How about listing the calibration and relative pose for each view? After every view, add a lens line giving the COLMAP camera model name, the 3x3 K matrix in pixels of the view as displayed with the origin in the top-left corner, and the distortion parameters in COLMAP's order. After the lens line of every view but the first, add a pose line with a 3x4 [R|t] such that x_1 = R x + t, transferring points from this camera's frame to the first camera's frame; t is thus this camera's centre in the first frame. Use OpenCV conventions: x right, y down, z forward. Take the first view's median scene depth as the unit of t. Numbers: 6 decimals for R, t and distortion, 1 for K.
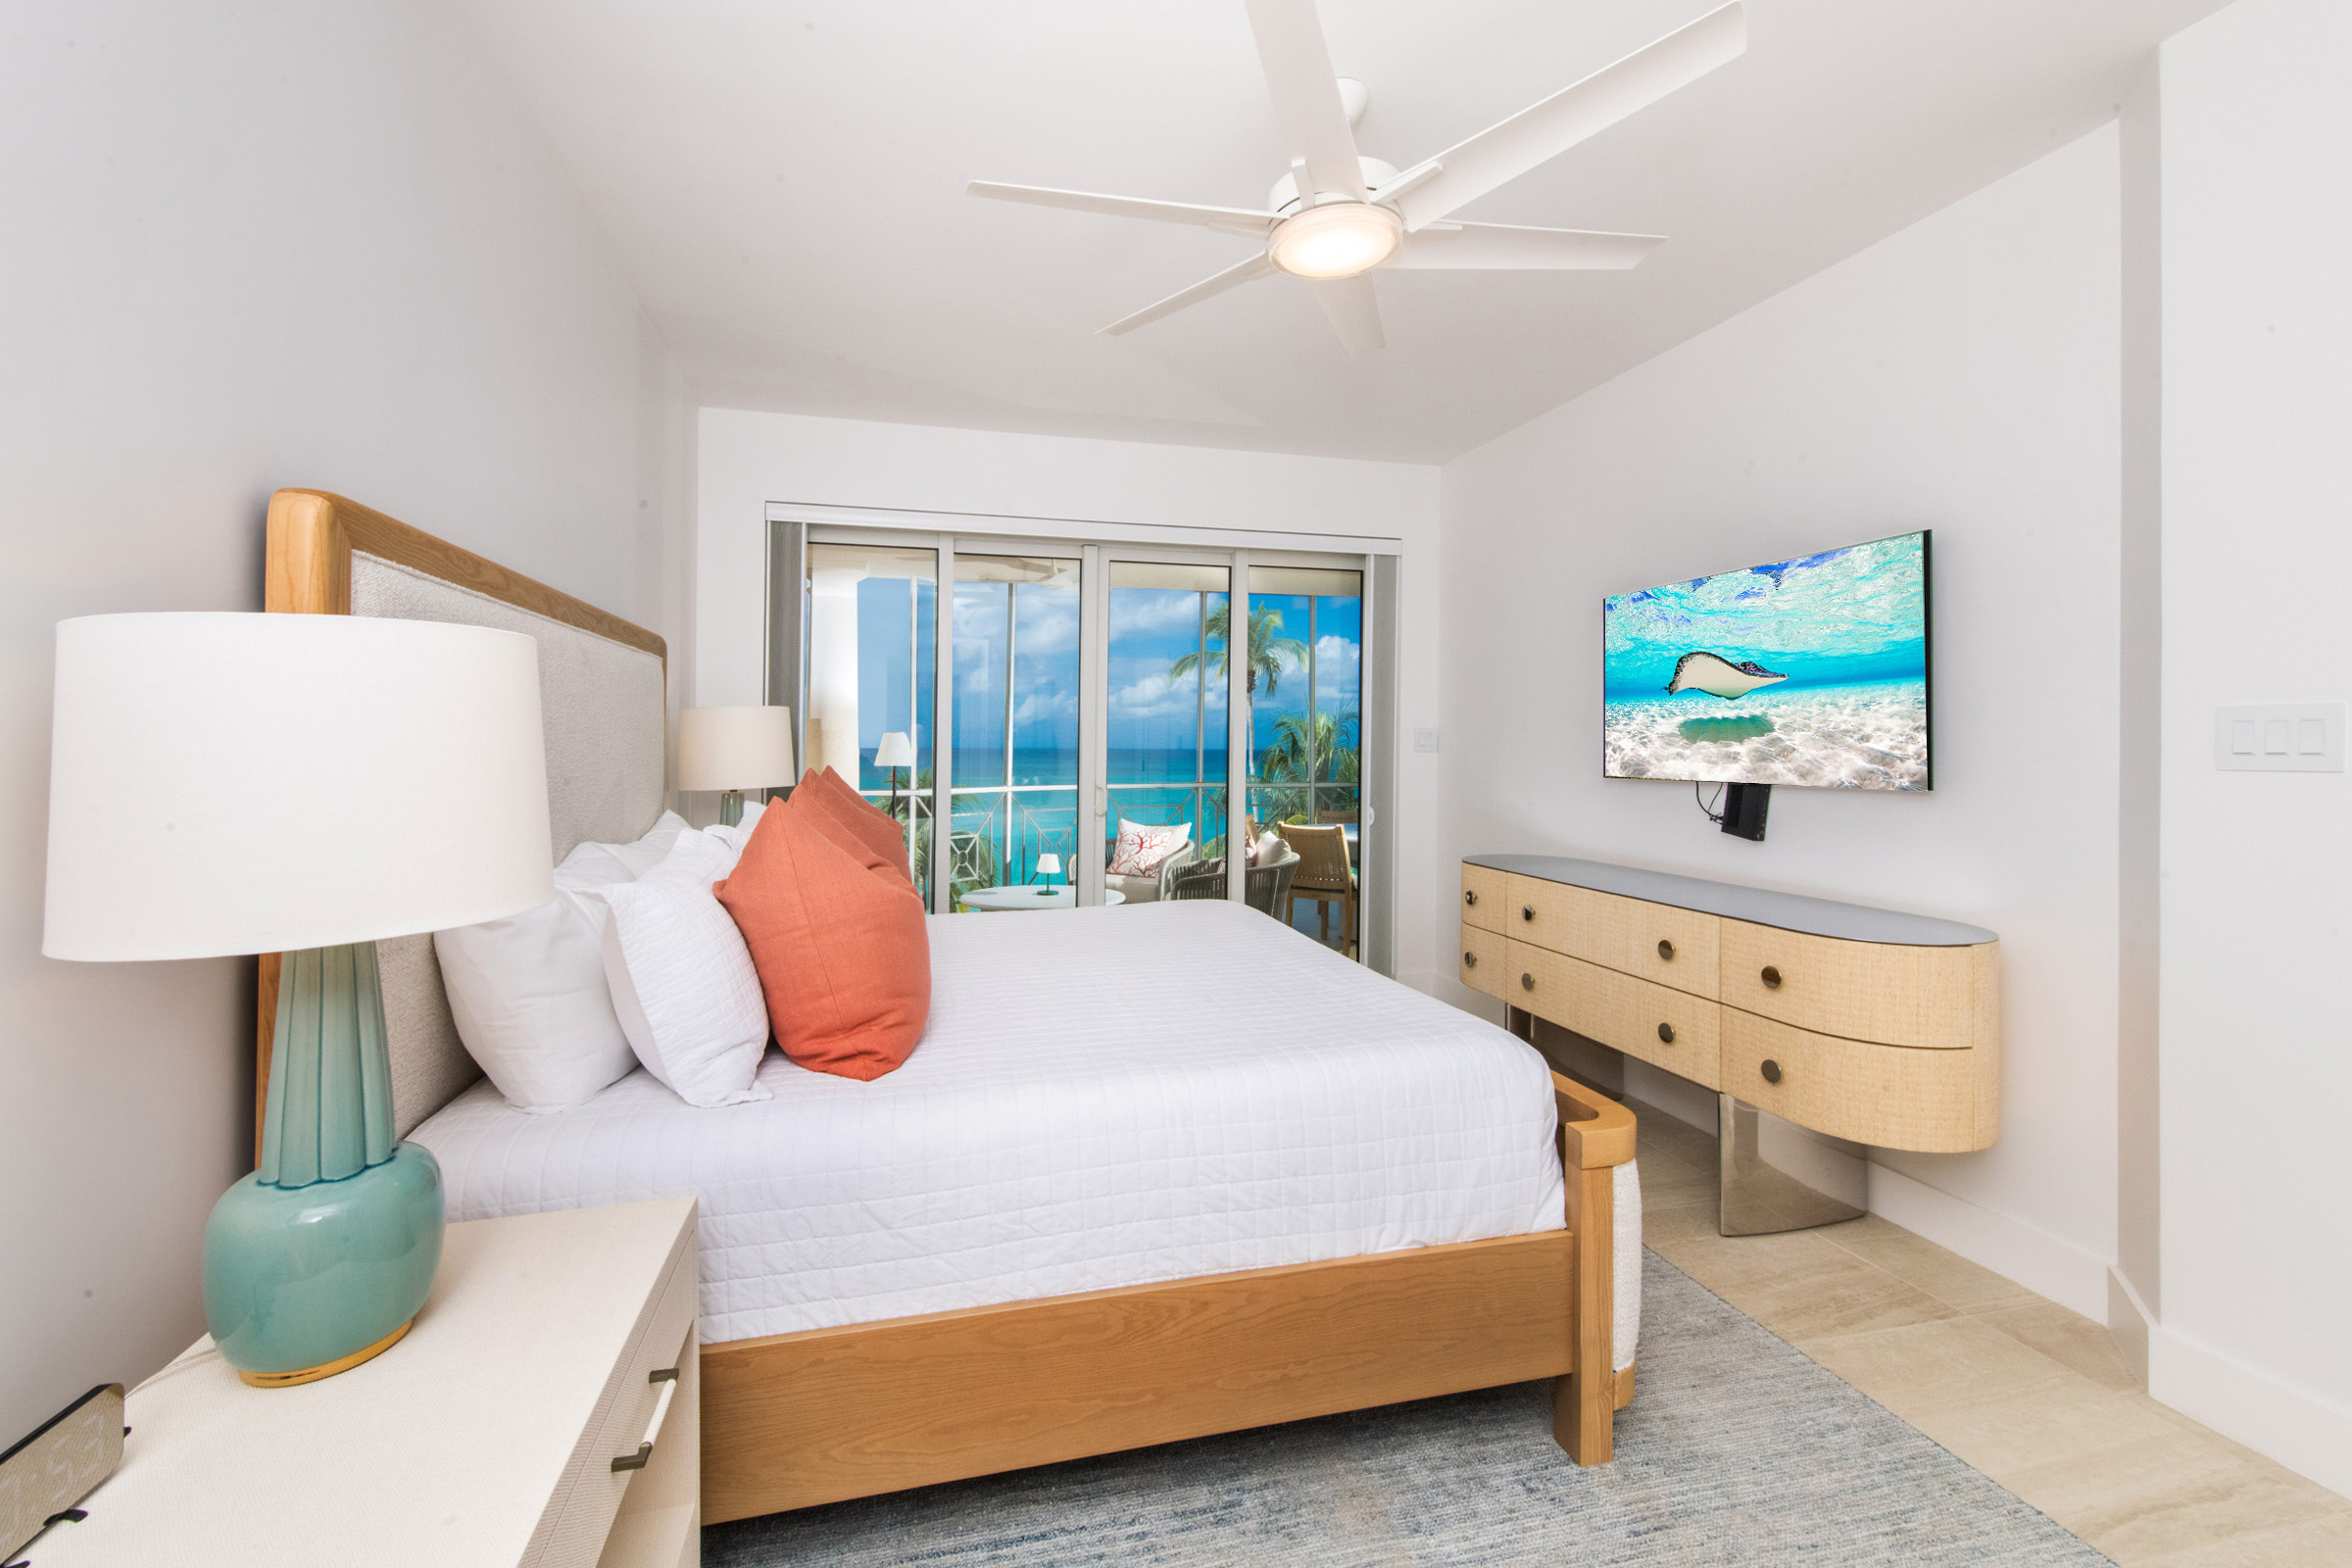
lens RADIAL K [[976.3, 0, 1105.3], [0, 976.3, 735.0], [0, 0, 1]] dist [0.019624, -0.003607]
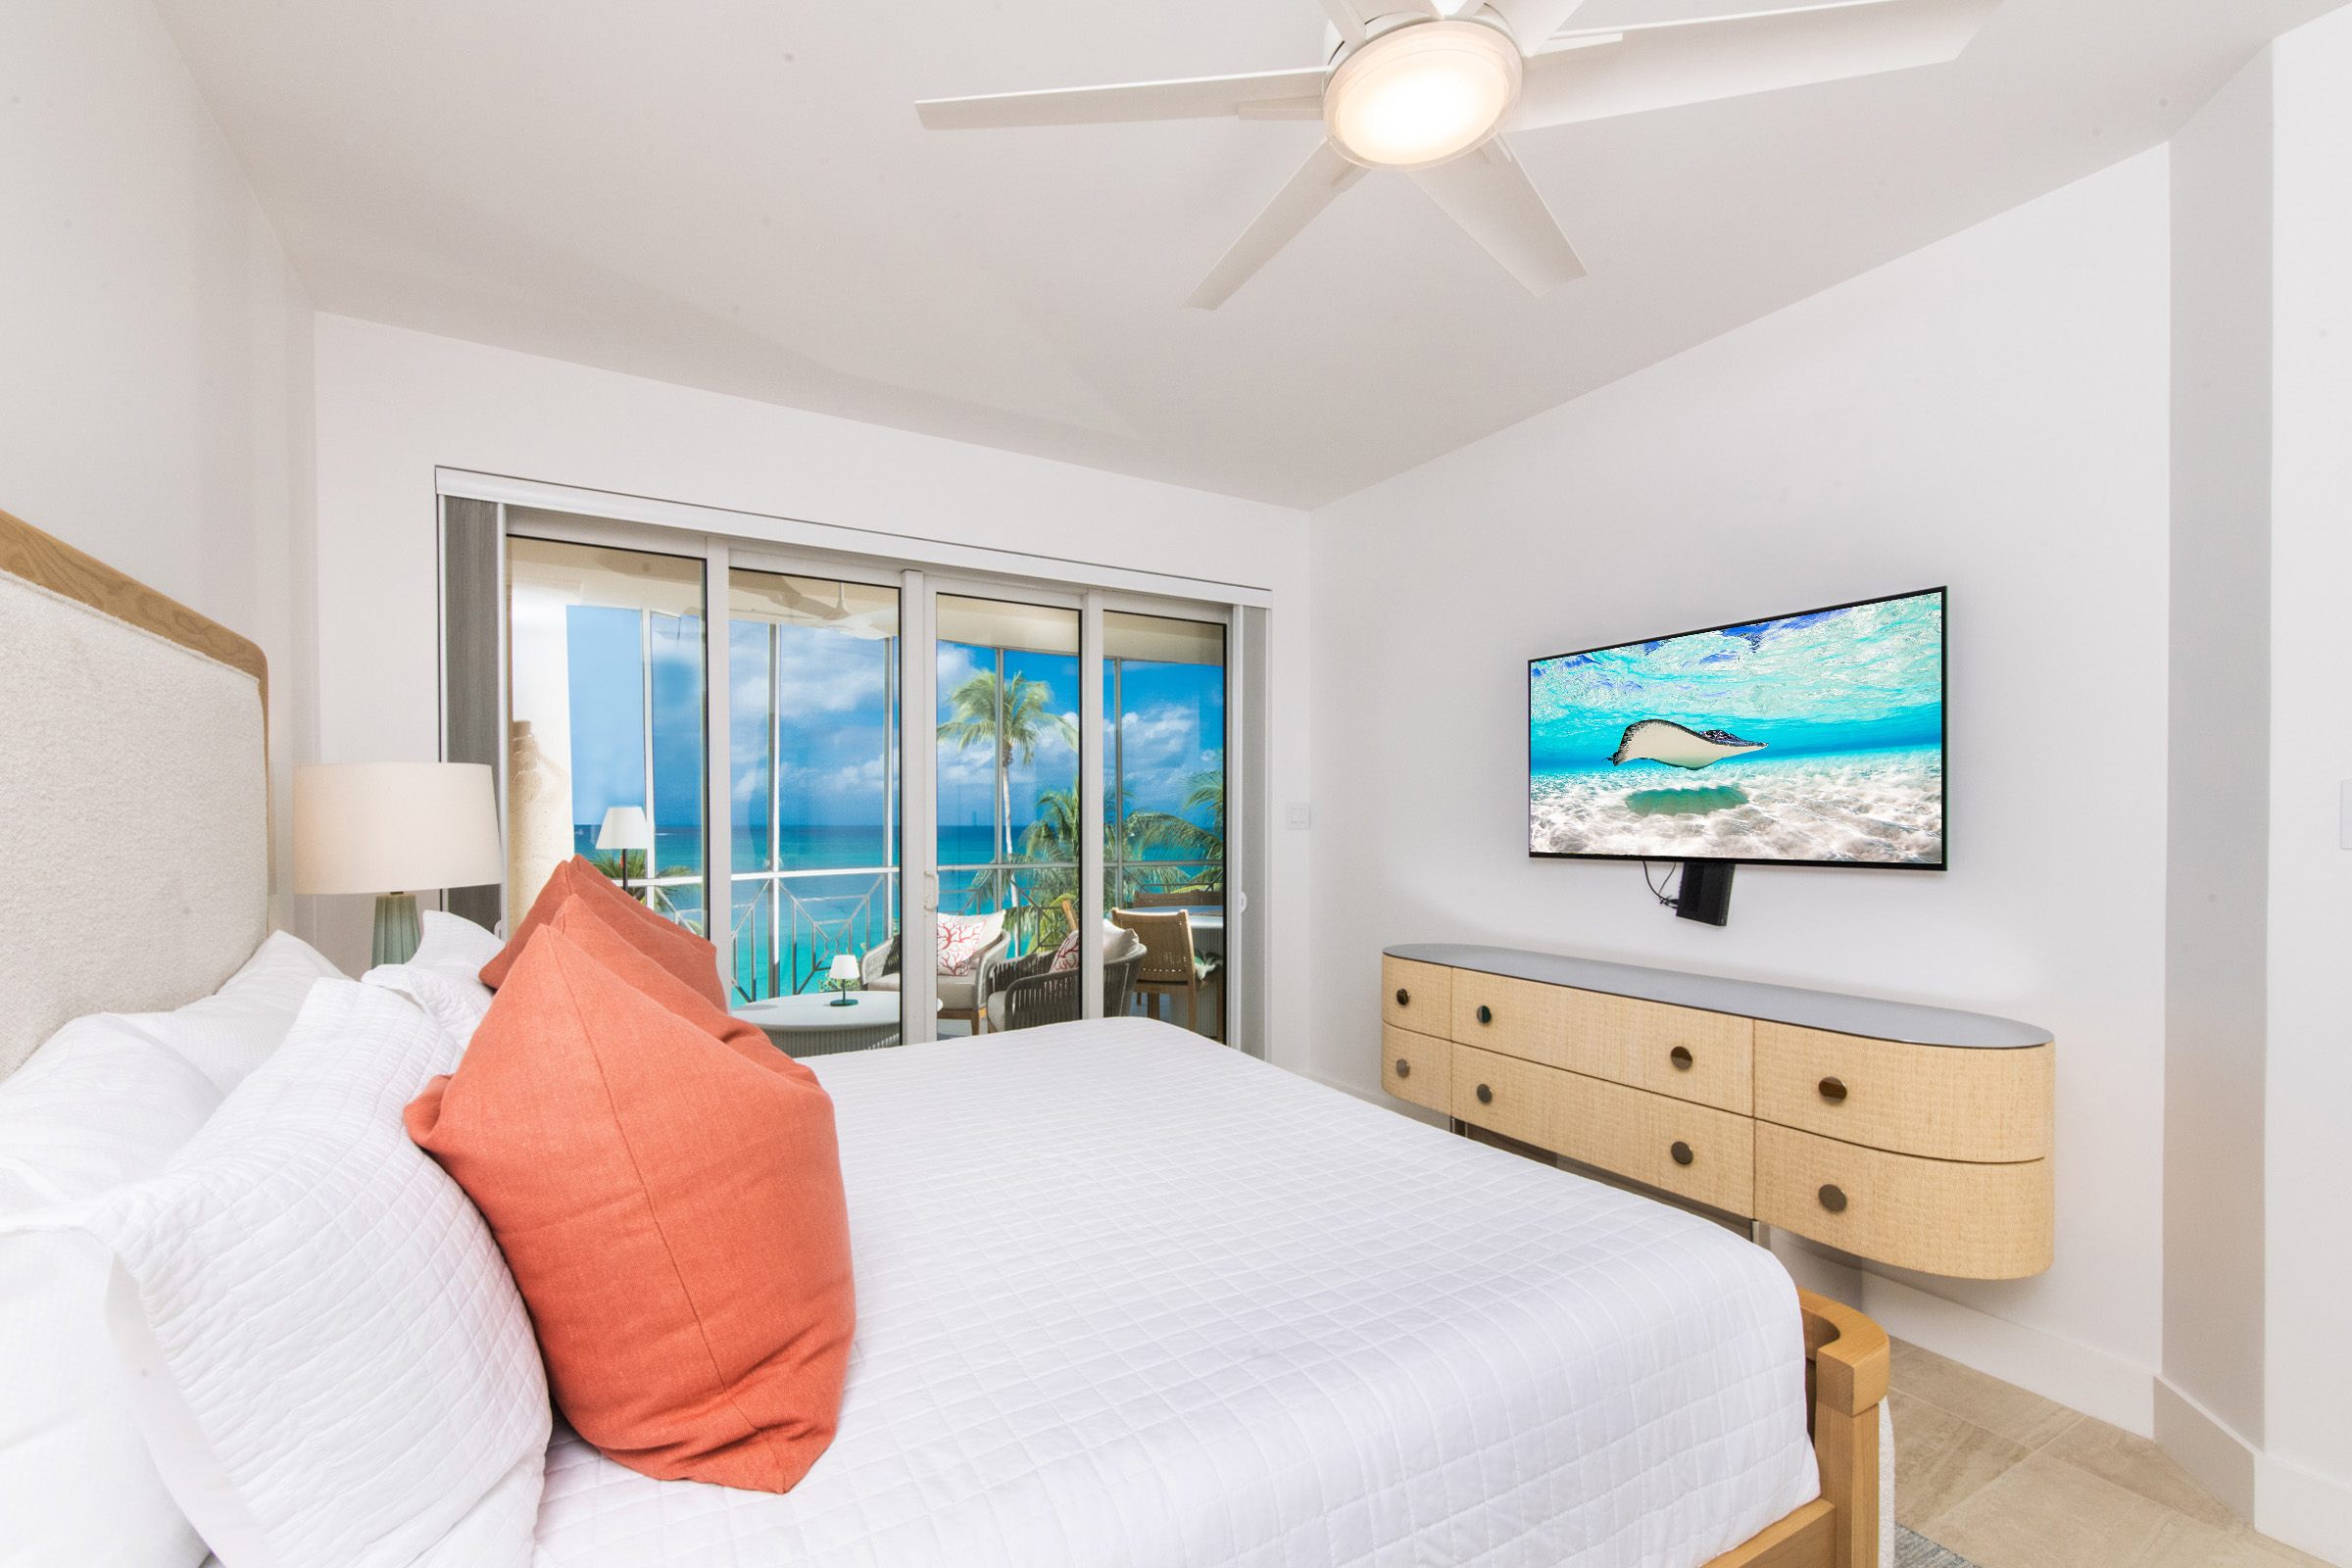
lens RADIAL K [[976.3, 0, 1133.9], [0, 976.3, 822.4], [0, 0, 1]] dist [0.019624, -0.003607]
pose [[0.953405, -0.001868, 0.301687, -0.132835], [-0.001836, 0.999926, 0.011991, 0.002437], [-0.301687, -0.011986, 0.953332, 0.278957]]
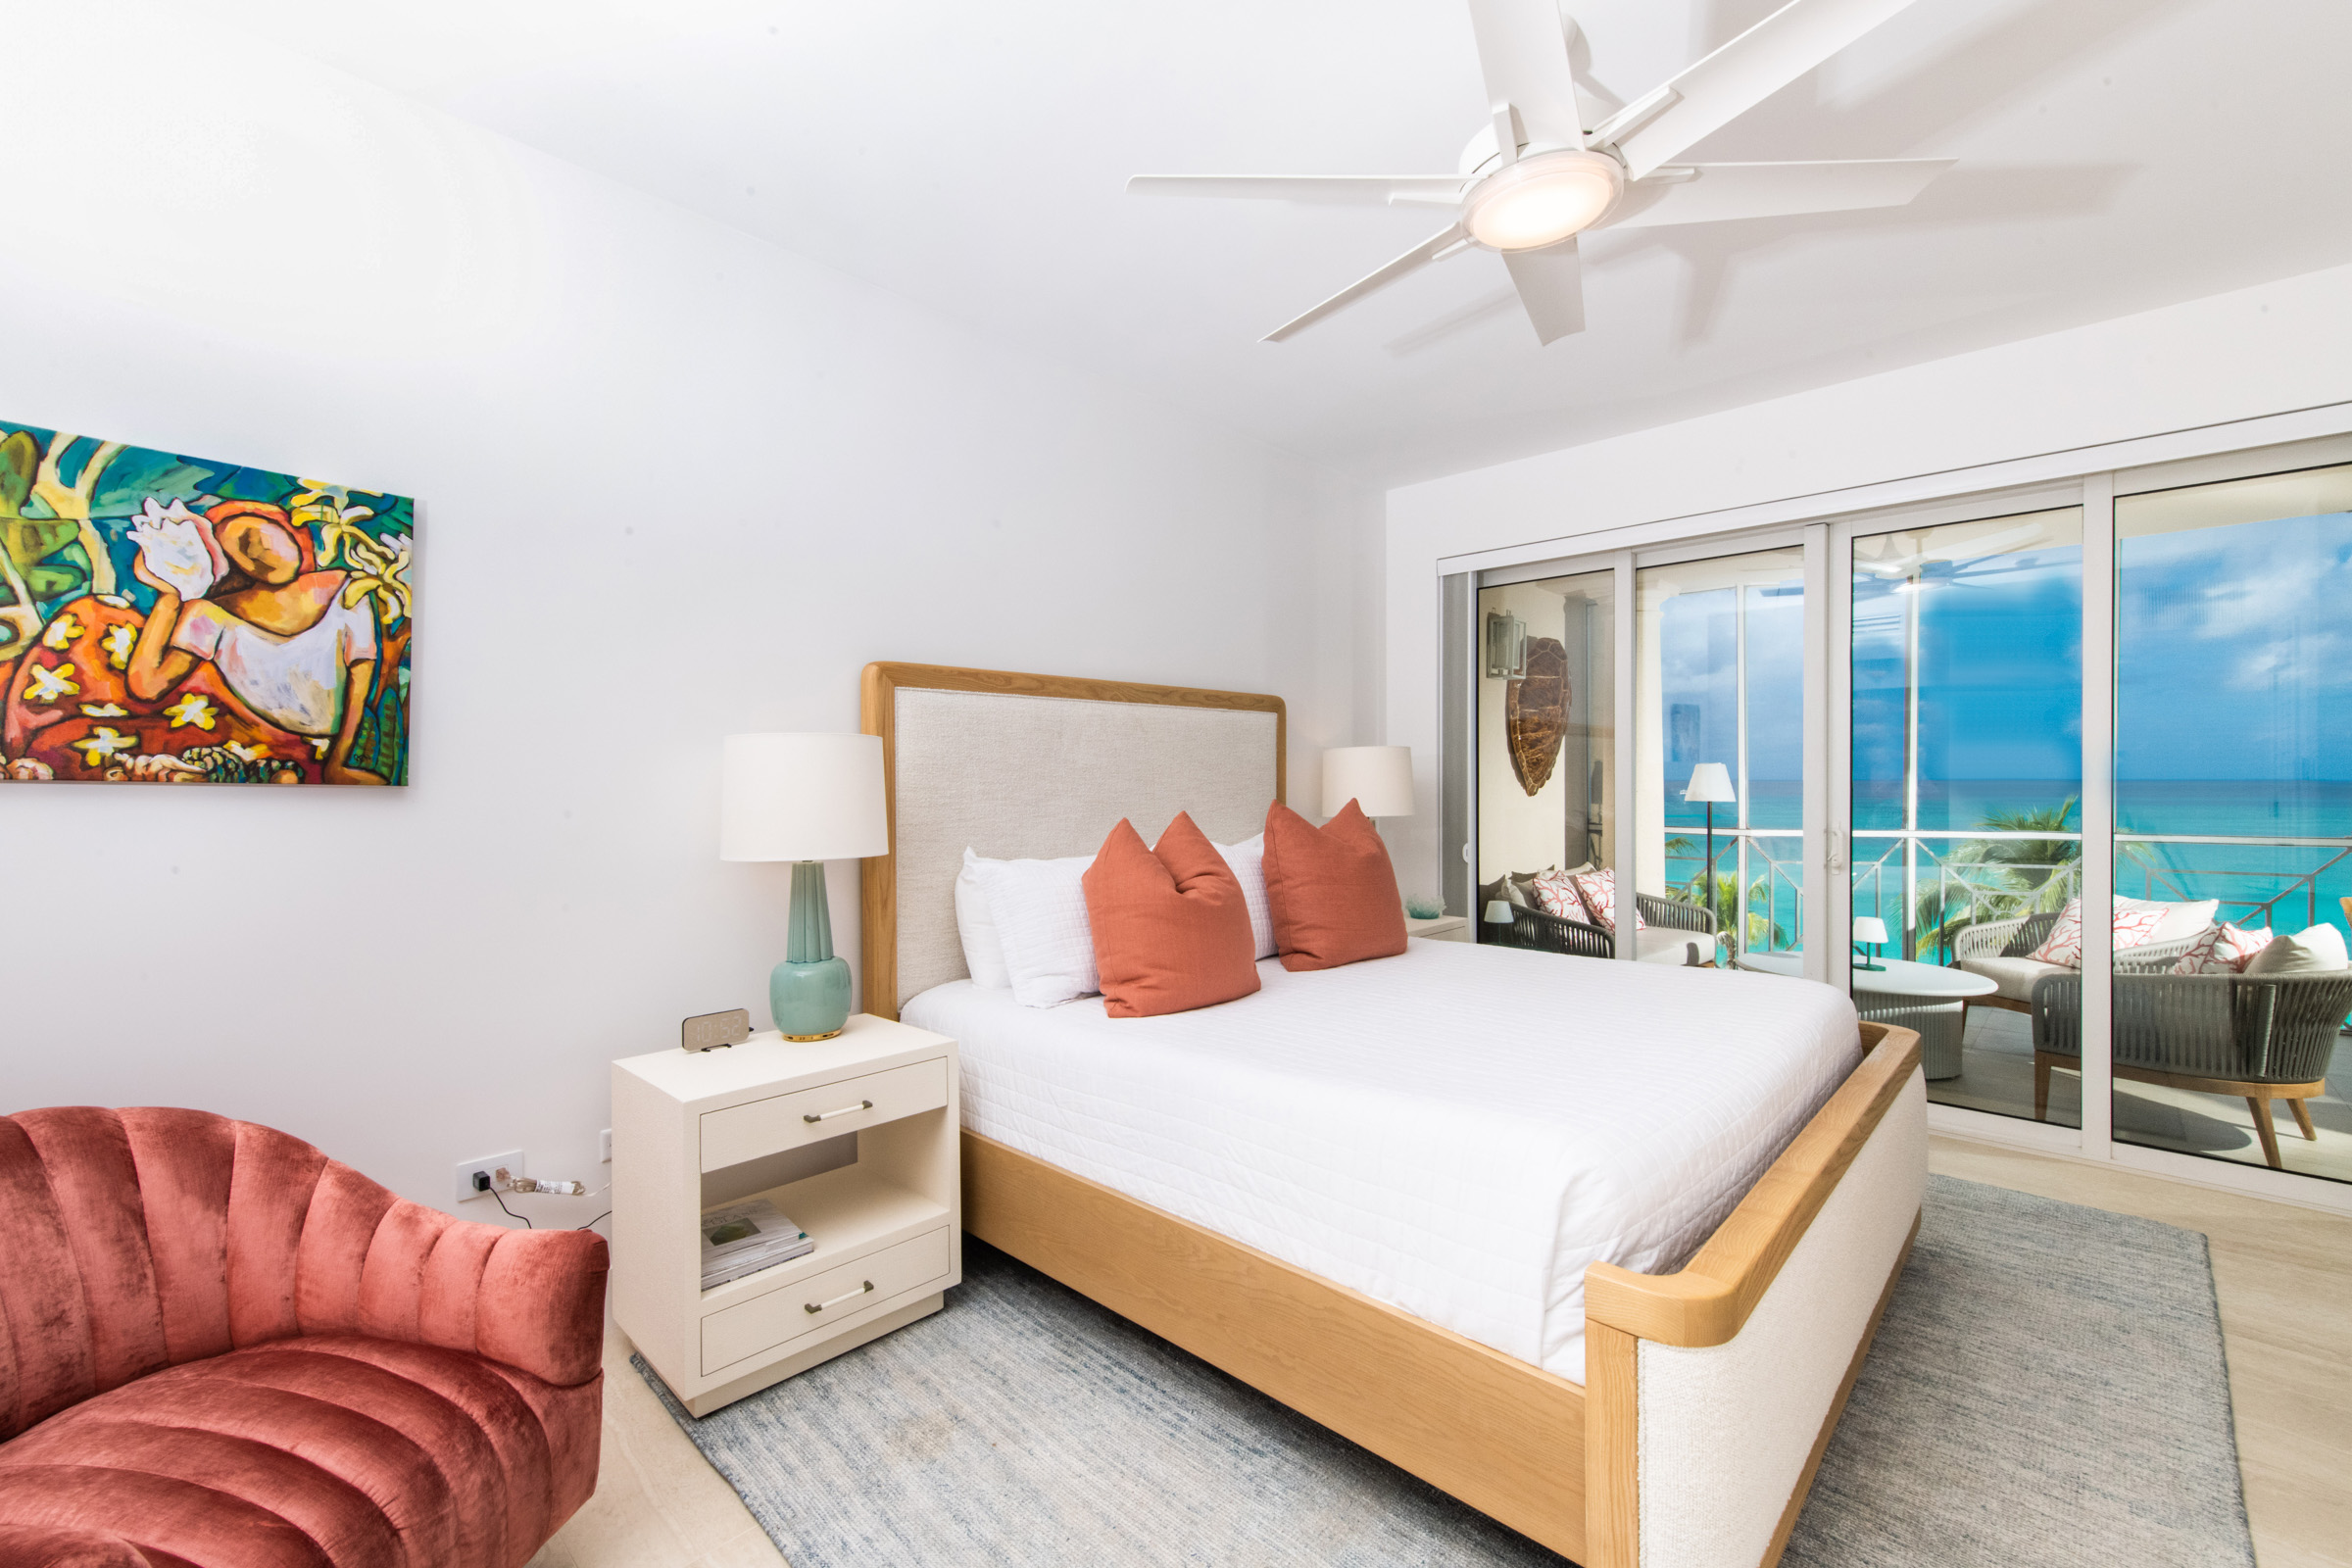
lens RADIAL K [[976.3, 0, 1158.9], [0, 976.3, 791.2], [0, 0, 1]] dist [0.019624, -0.003607]
pose [[0.530938, 0.000331, -0.847410, 0.550699], [0.018000, 0.999770, 0.011668, 0.005526], [0.847219, -0.021449, 0.530810, 0.174945]]
